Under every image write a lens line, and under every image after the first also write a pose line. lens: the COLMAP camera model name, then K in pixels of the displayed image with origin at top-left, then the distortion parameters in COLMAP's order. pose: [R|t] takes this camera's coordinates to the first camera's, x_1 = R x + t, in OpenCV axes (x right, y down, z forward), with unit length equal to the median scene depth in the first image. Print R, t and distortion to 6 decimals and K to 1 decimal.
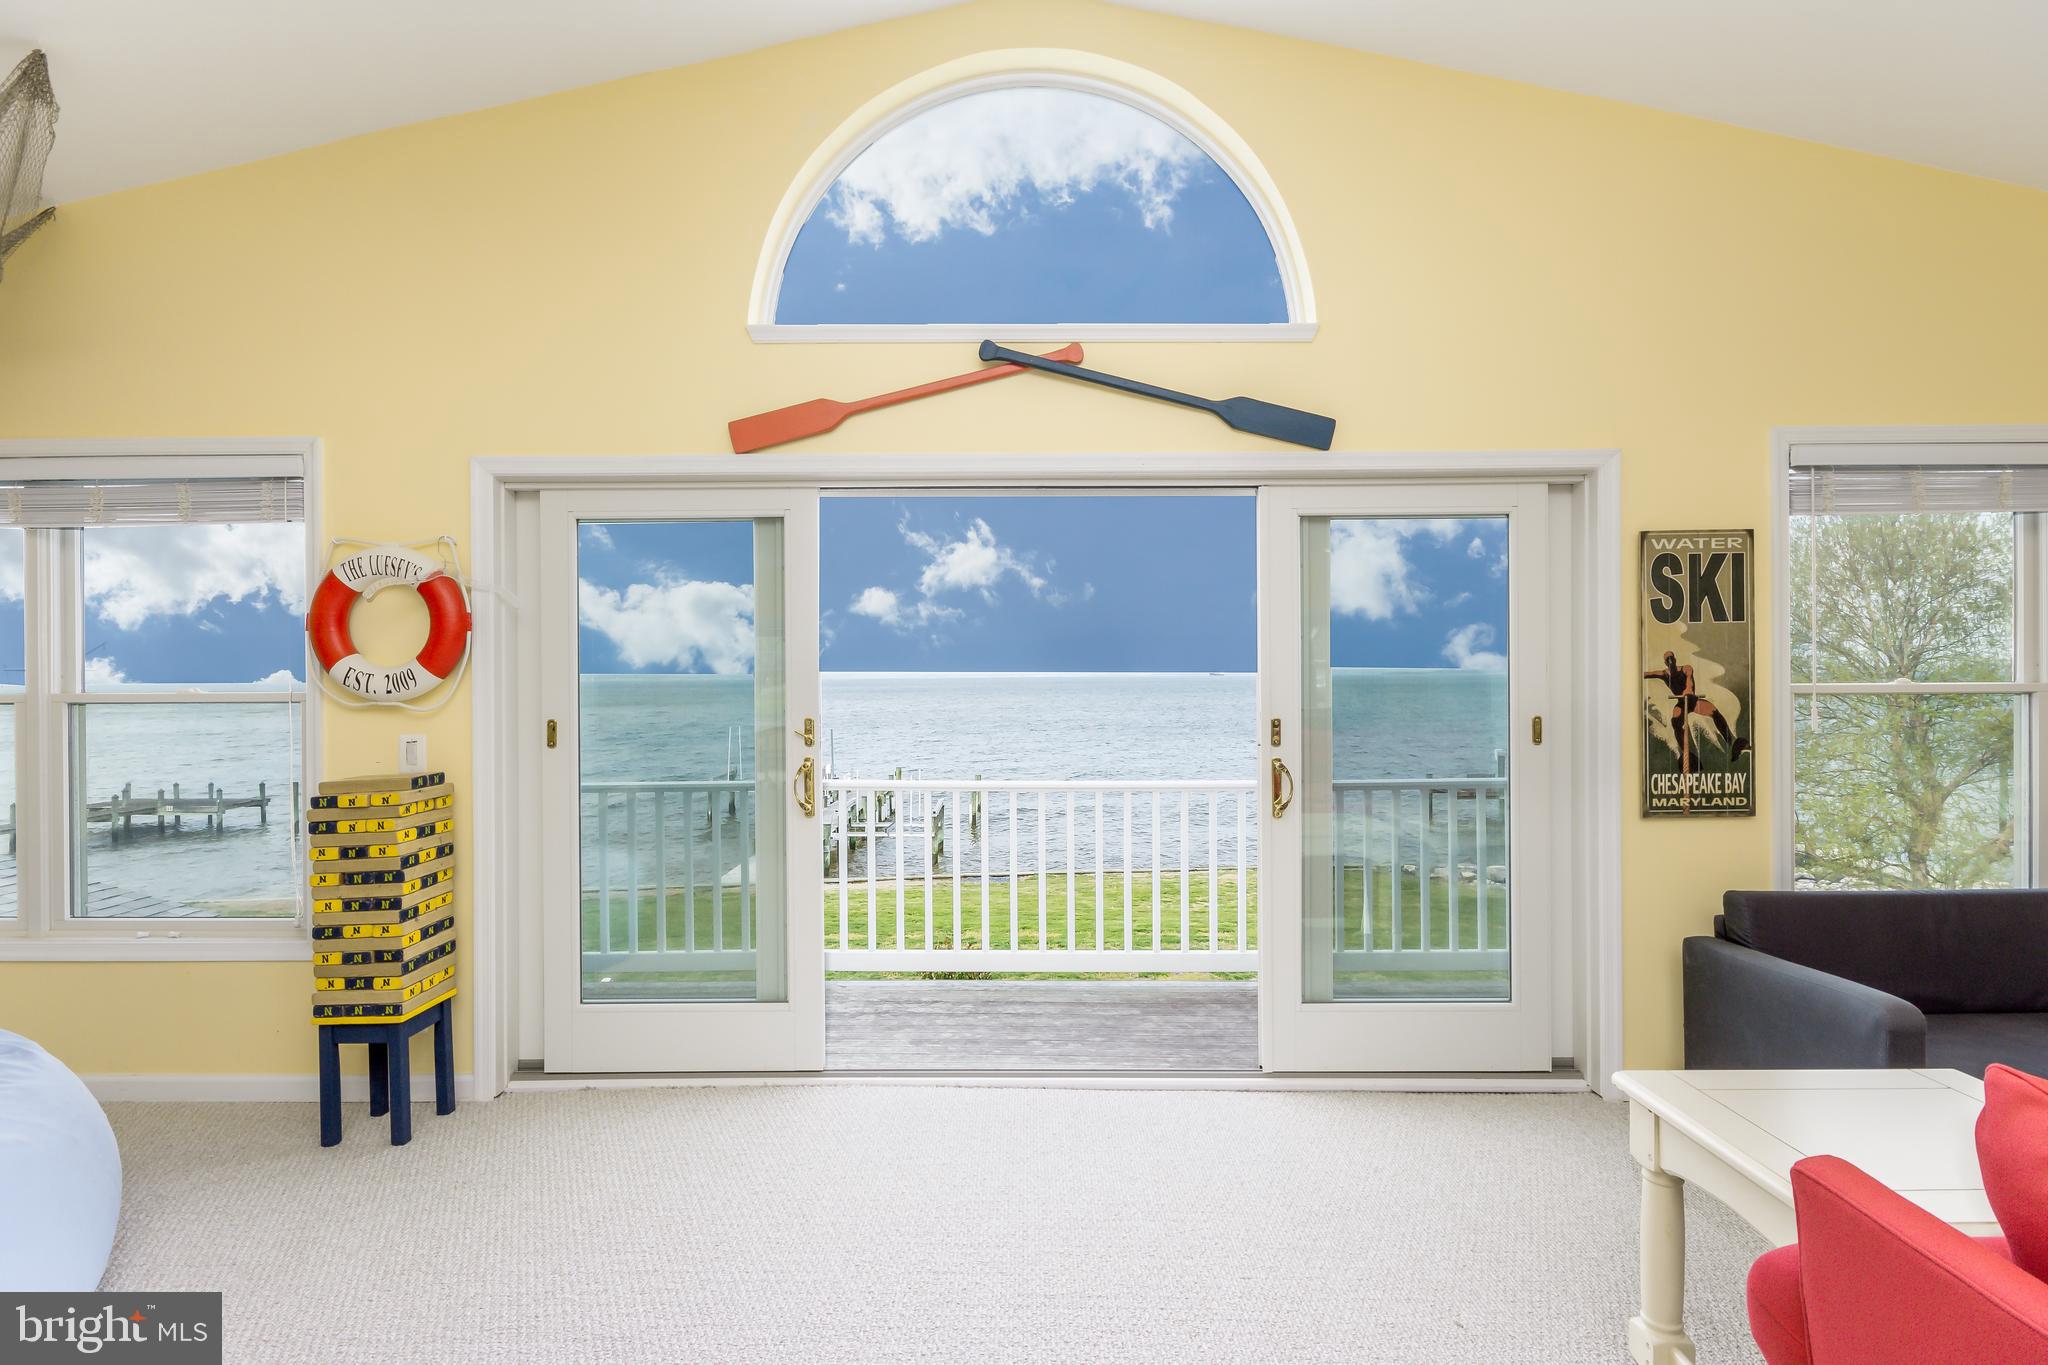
lens RADIAL K [[1029.8, 0, 1024.0], [0, 1029.8, 682.5], [0, 0, 1]] dist [-0.000516, -0.000319]
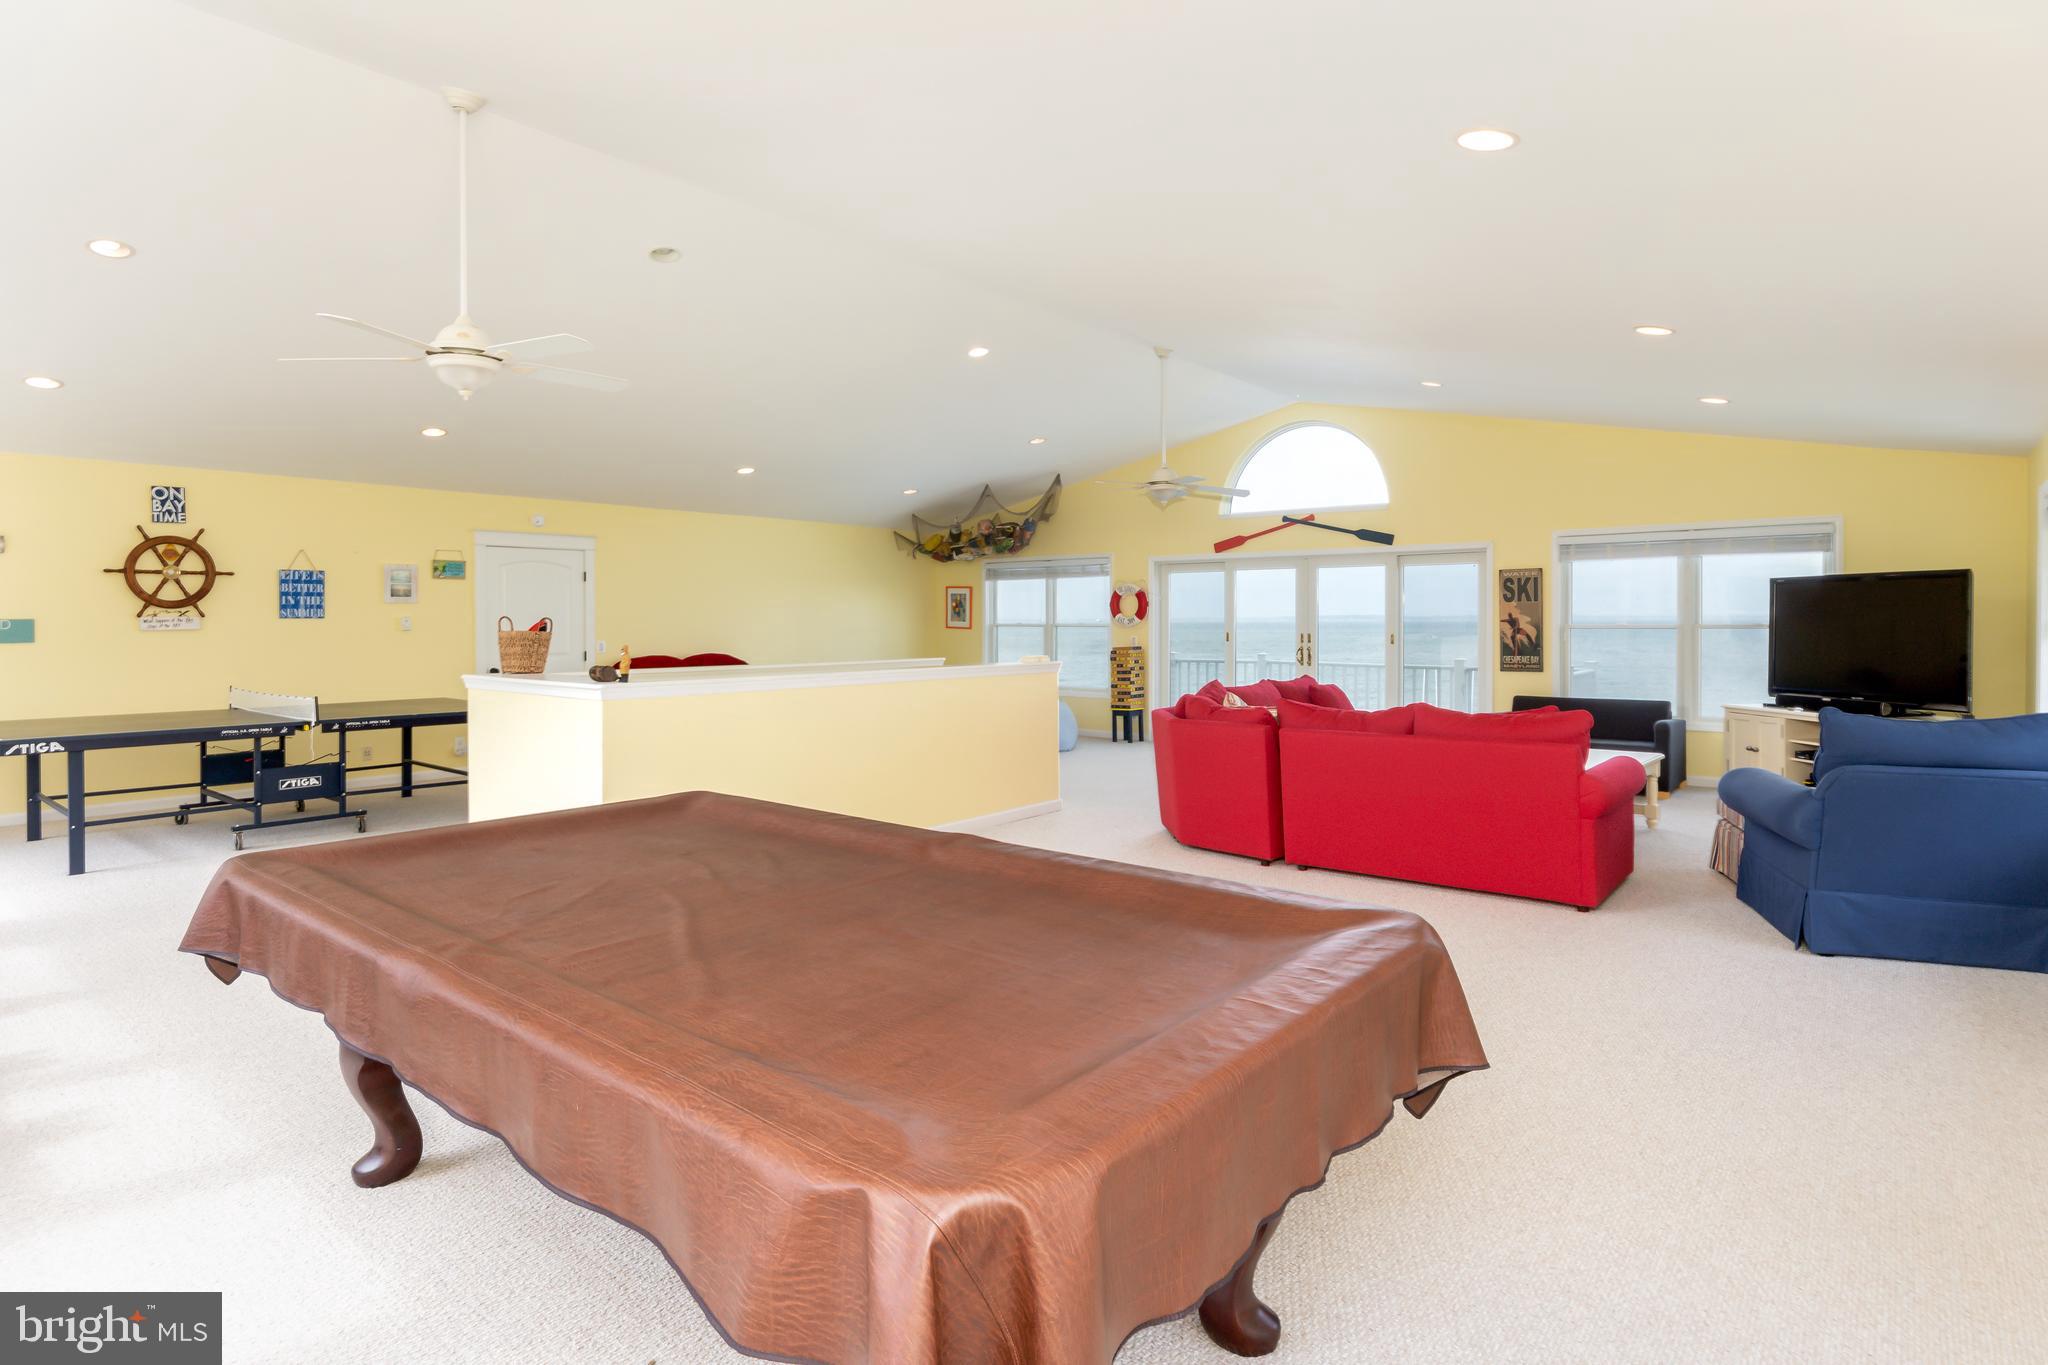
lens RADIAL K [[1045.7, 0, 1024.0], [0, 1045.7, 682.5], [0, 0, 1]] dist [-0.000248, -0.000034]
pose [[0.779589, 0.042644, -0.624839, 1.391279], [0.005027, 0.997221, 0.074331, -0.058306], [0.626272, -0.061089, 0.777208, -2.082755]]
